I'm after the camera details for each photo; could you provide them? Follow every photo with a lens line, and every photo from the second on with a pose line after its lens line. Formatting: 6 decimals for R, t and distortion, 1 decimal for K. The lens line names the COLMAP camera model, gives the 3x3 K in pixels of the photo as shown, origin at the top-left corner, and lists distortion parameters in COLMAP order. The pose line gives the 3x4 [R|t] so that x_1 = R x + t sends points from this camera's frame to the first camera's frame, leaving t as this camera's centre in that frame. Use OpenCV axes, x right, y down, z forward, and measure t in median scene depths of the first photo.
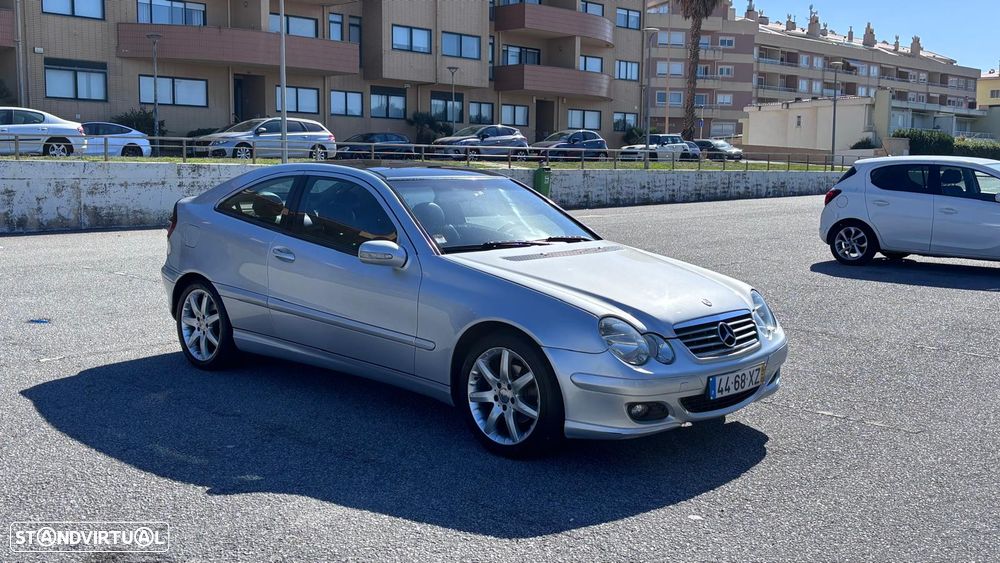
lens RADIAL K [[1014.7, 0, 504.2], [0, 1014.7, 279.2], [0, 0, 1]] dist [0.024601, 0.000000]
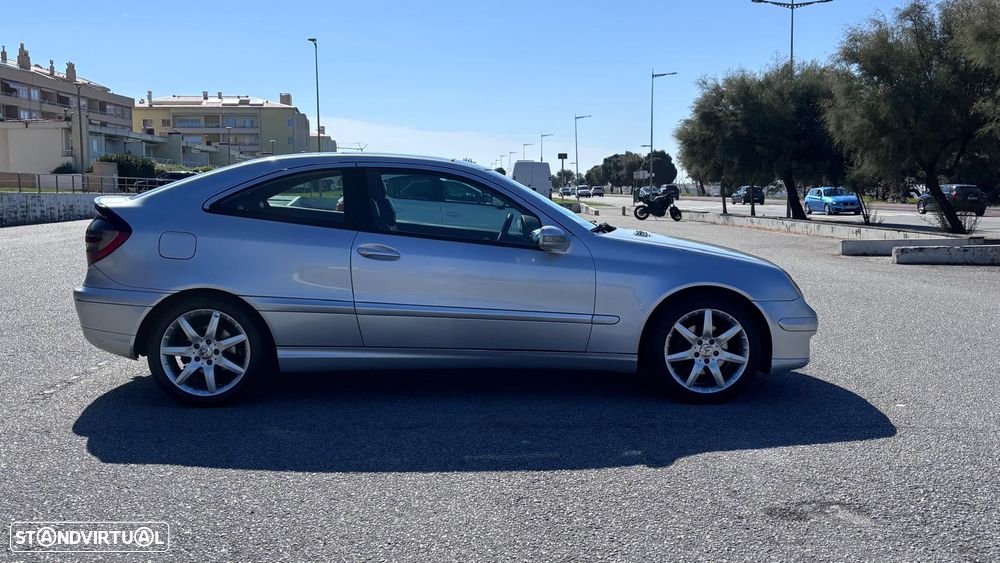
lens RADIAL K [[1014.7, 0, 507.8], [0, 1014.7, 285.0], [0, 0, 1]] dist [0.024601, 0.000000]
pose [[0.713817, -0.081340, 0.695593, -0.114893], [0.094981, 0.995299, 0.018917, -0.000250], [-0.693862, 0.052565, 0.718187, 0.039453]]
